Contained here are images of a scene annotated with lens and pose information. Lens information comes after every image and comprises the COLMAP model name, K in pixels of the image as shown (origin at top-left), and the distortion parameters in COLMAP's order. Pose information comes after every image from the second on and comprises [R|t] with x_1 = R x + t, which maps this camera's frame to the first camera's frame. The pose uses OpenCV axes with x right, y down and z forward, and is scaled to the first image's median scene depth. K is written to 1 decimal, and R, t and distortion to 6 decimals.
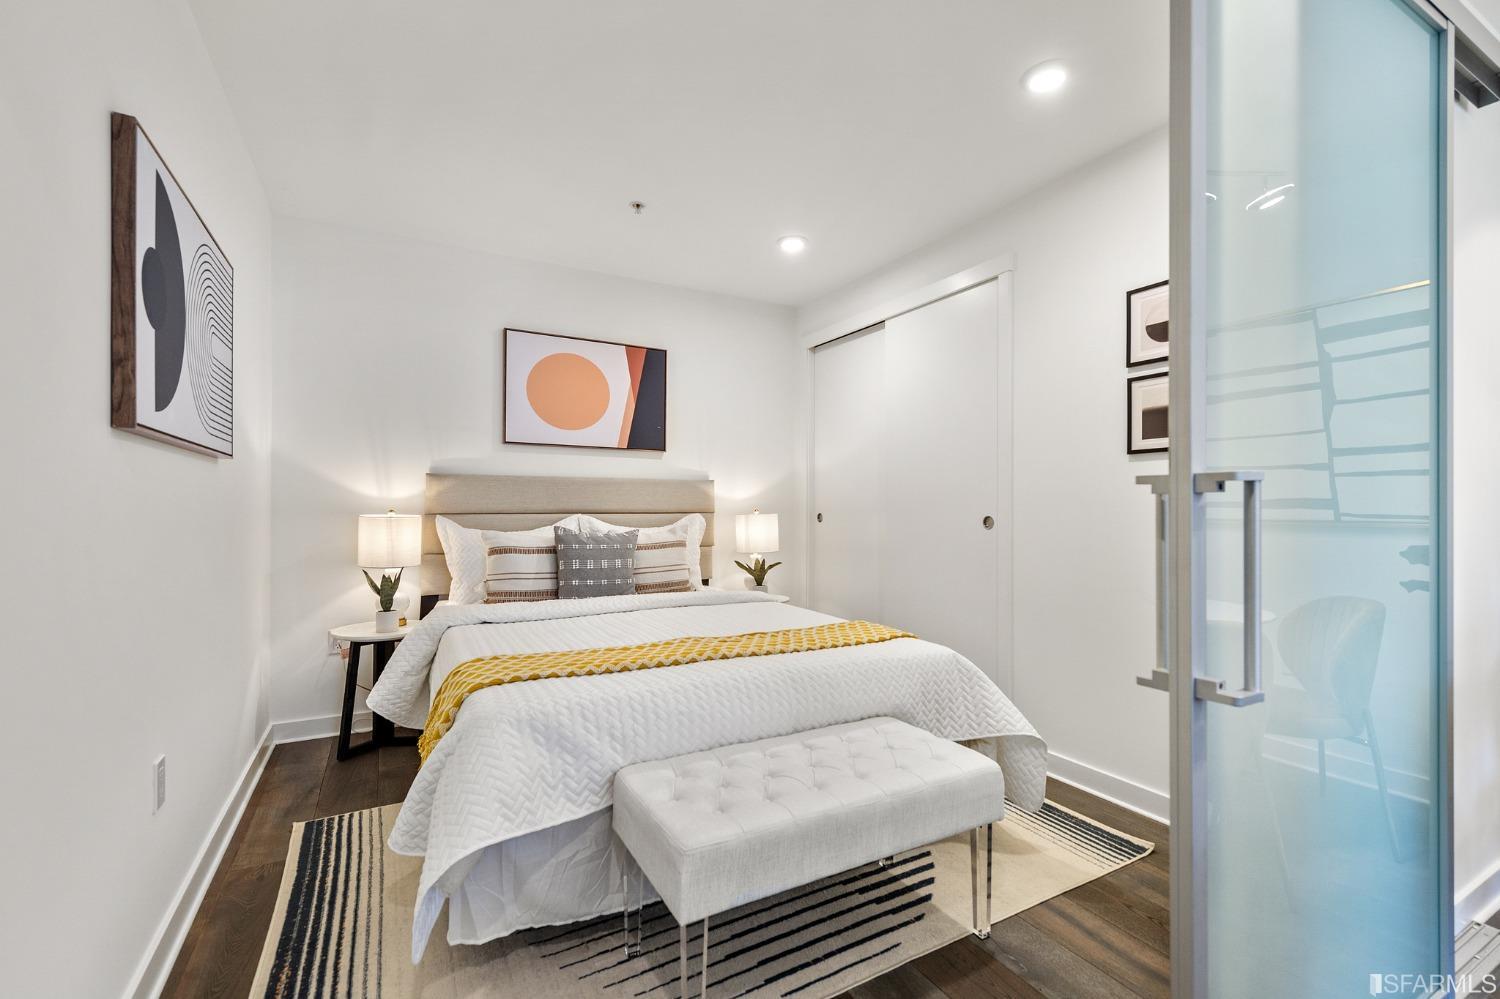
lens RADIAL K [[657.6, 0, 755.0], [0, 657.6, 500.1], [0, 0, 1]] dist [0.015190, -0.005097]
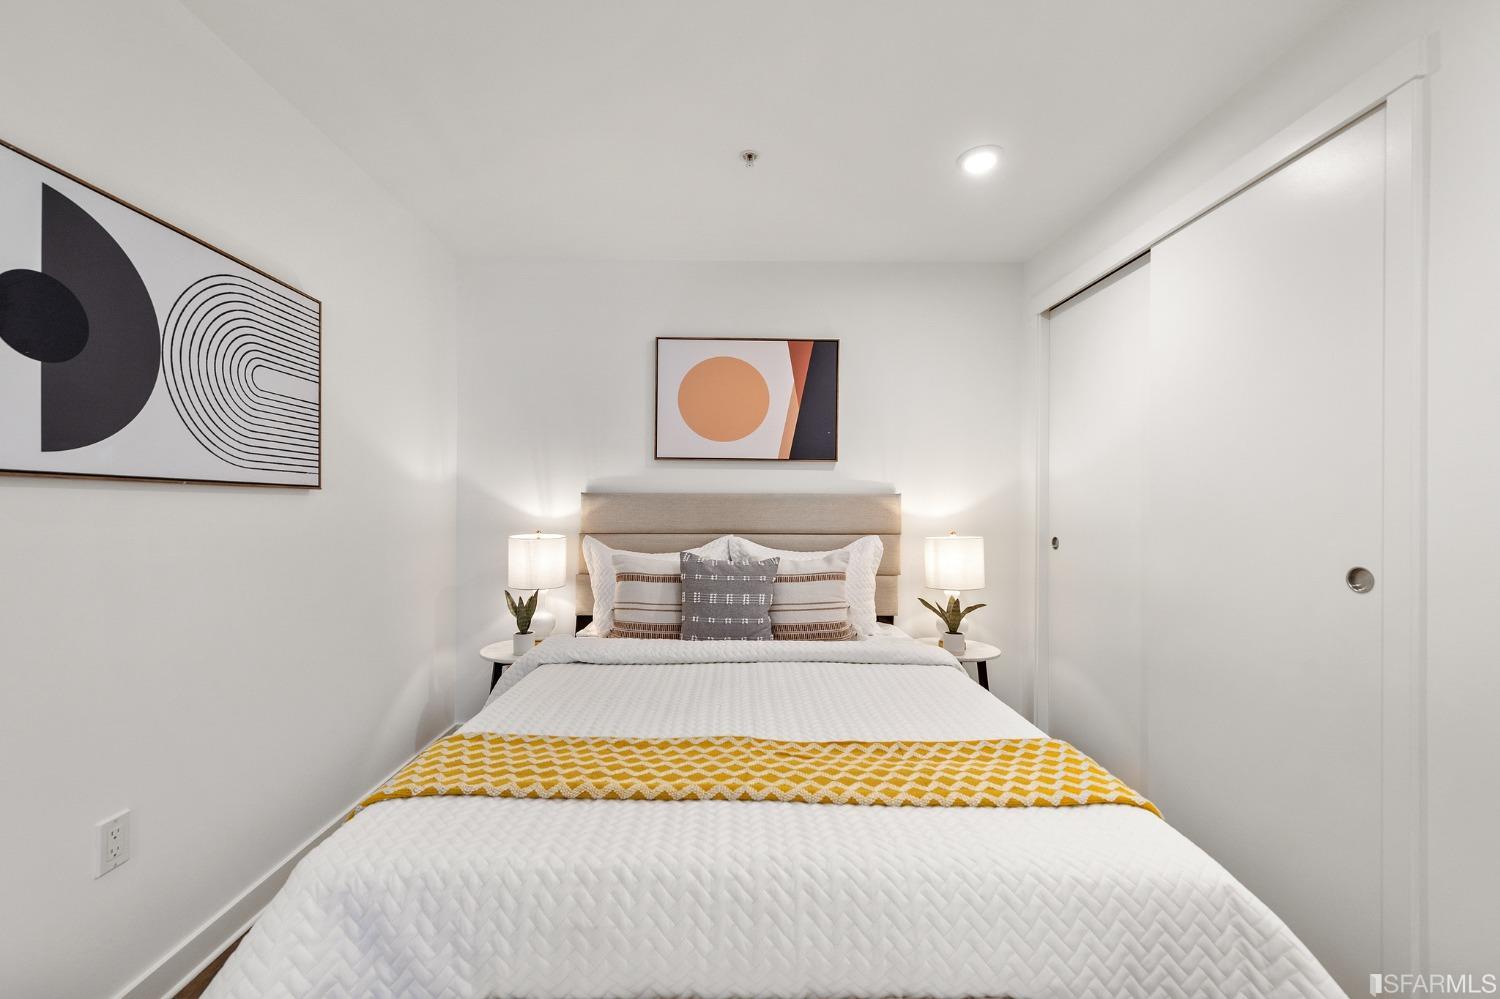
lens RADIAL K [[596.6, 0, 738.9], [0, 596.6, 502.1], [0, 0, 1]] dist [0.015145, -0.003232]
pose [[0.877457, 0.000229, -0.479655, 0.134912], [0.001603, 0.999993, 0.003410, -0.027099], [0.479653, -0.003761, 0.877450, 0.304905]]
